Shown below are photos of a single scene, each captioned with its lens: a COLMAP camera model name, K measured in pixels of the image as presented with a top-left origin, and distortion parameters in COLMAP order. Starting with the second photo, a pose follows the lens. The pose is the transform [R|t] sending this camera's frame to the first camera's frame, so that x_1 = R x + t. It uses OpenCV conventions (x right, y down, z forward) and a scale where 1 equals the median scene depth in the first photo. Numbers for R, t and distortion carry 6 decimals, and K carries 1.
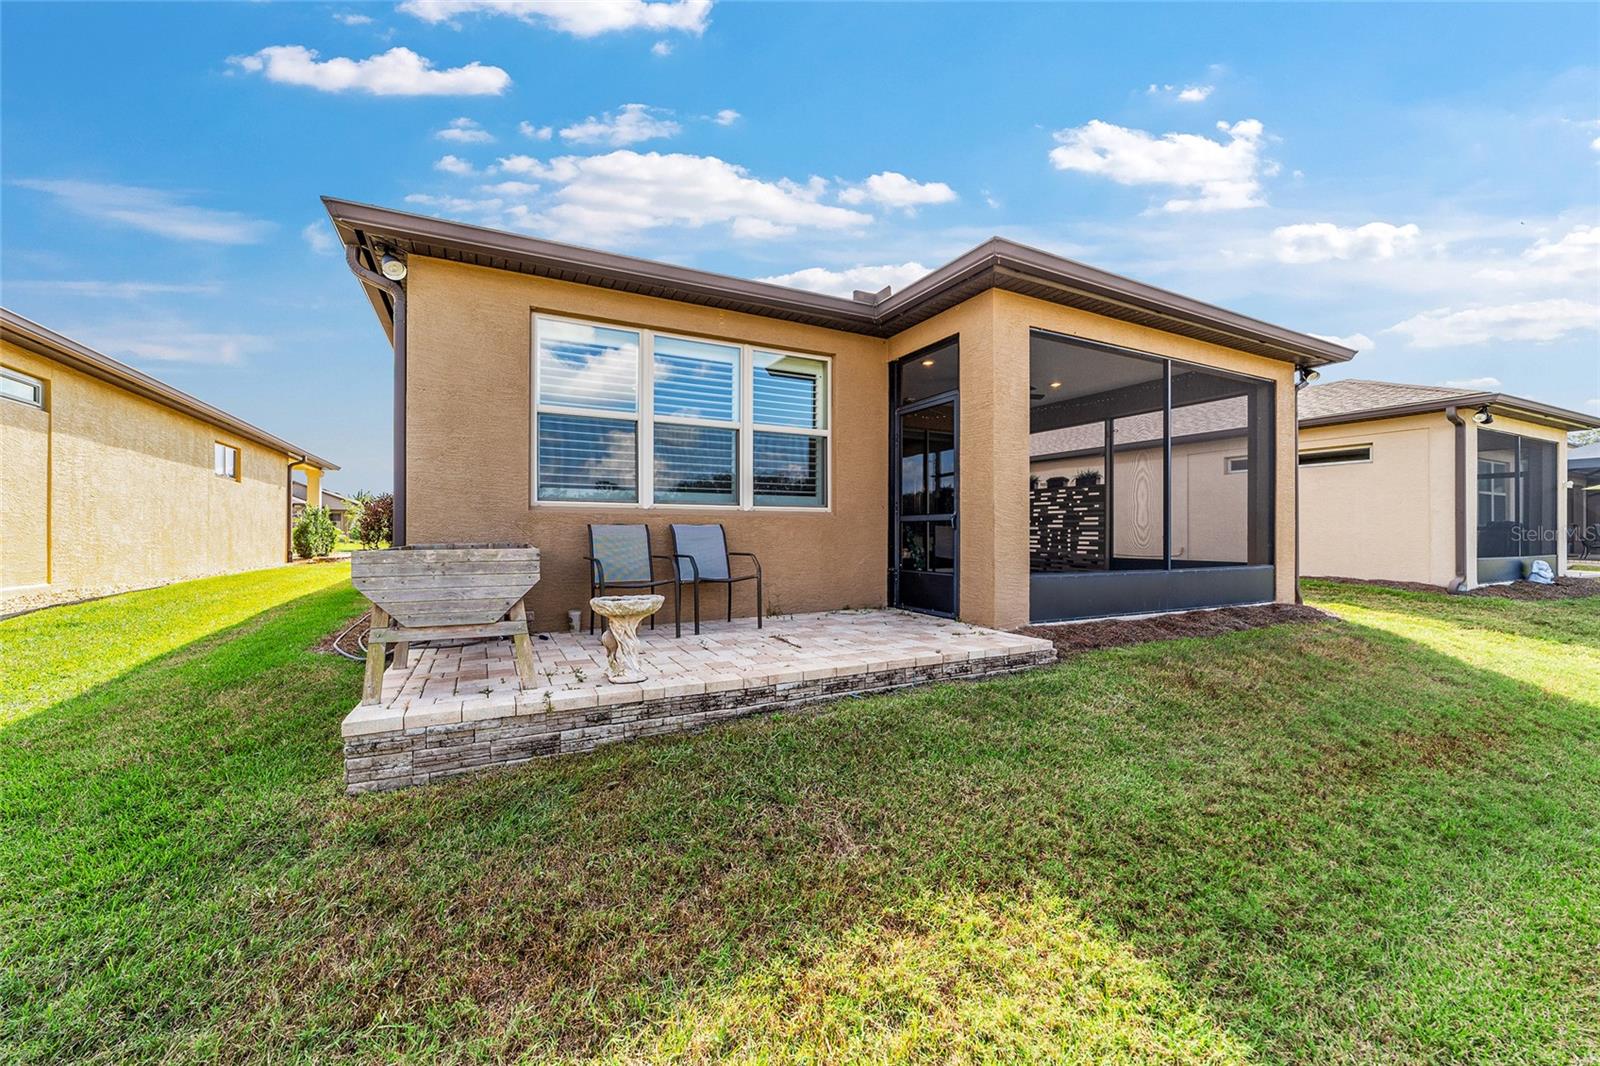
lens RADIAL K [[617.3, 0, 801.2], [0, 617.3, 533.9], [0, 0, 1]] dist [-0.013781, 0.007595]
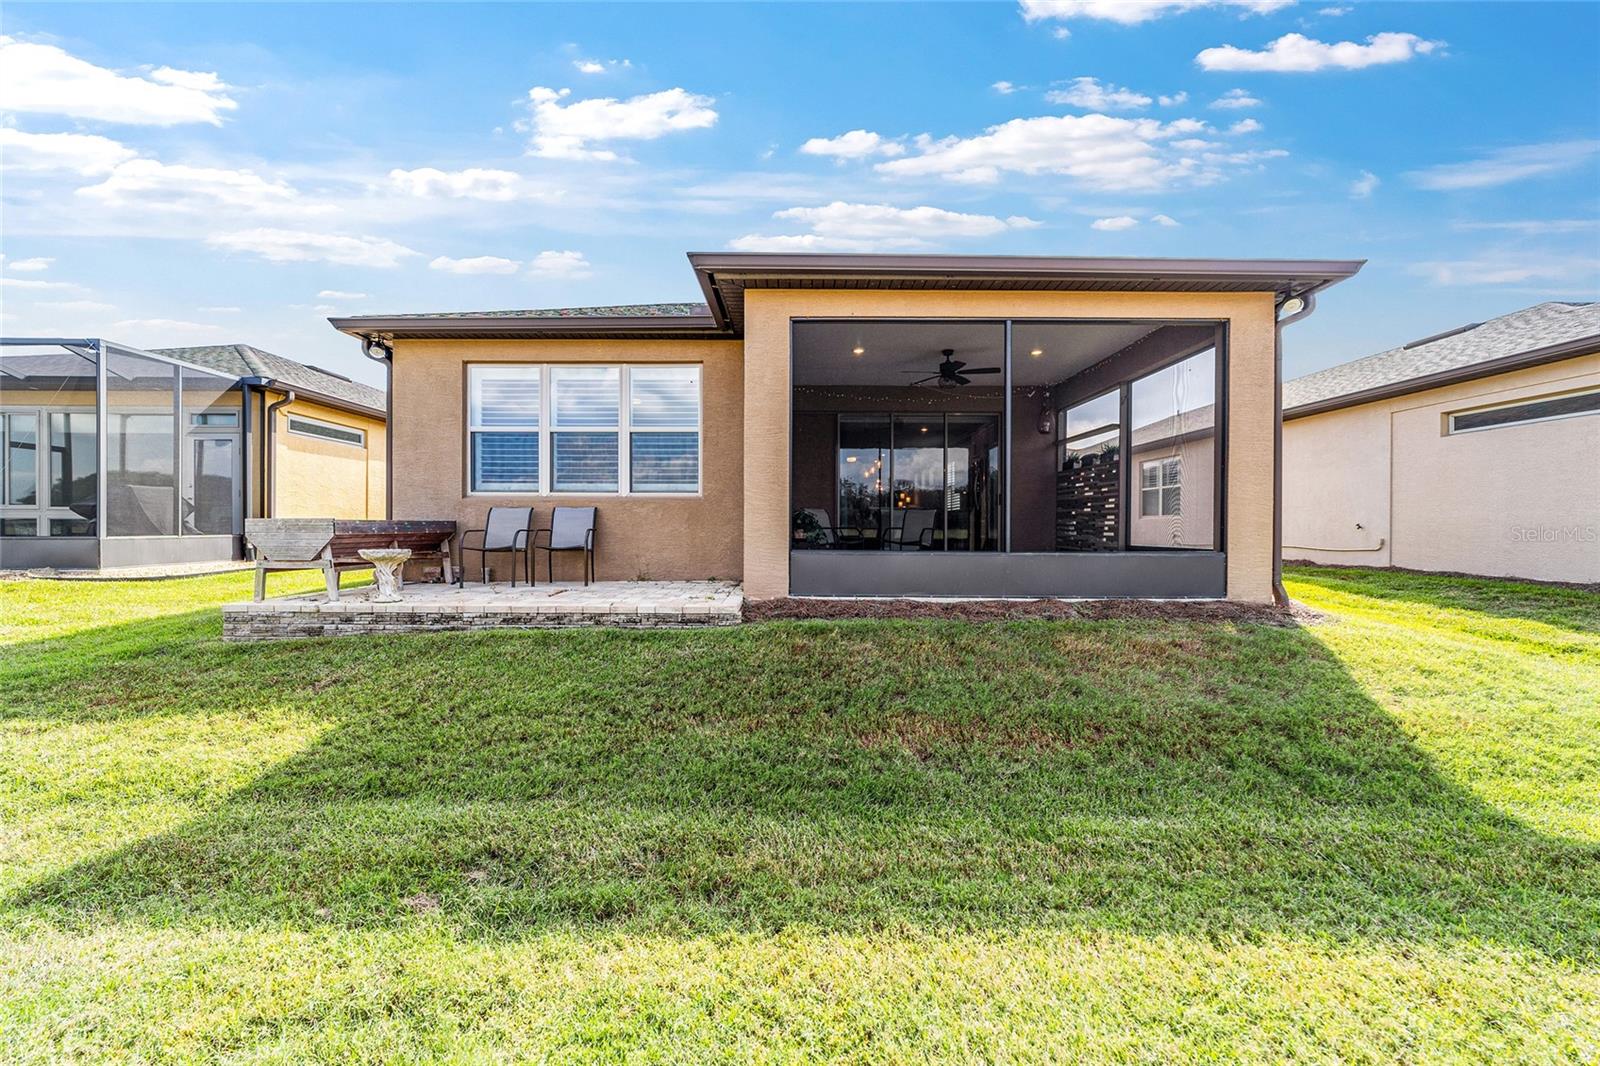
lens RADIAL K [[617.3, 0, 806.8], [0, 617.3, 530.4], [0, 0, 1]] dist [-0.013781, 0.007595]
pose [[0.886604, 0.003790, -0.462513, 1.045189], [-0.002659, 0.999992, 0.003097, 0.033936], [0.462521, -0.001516, 0.886607, 0.071918]]
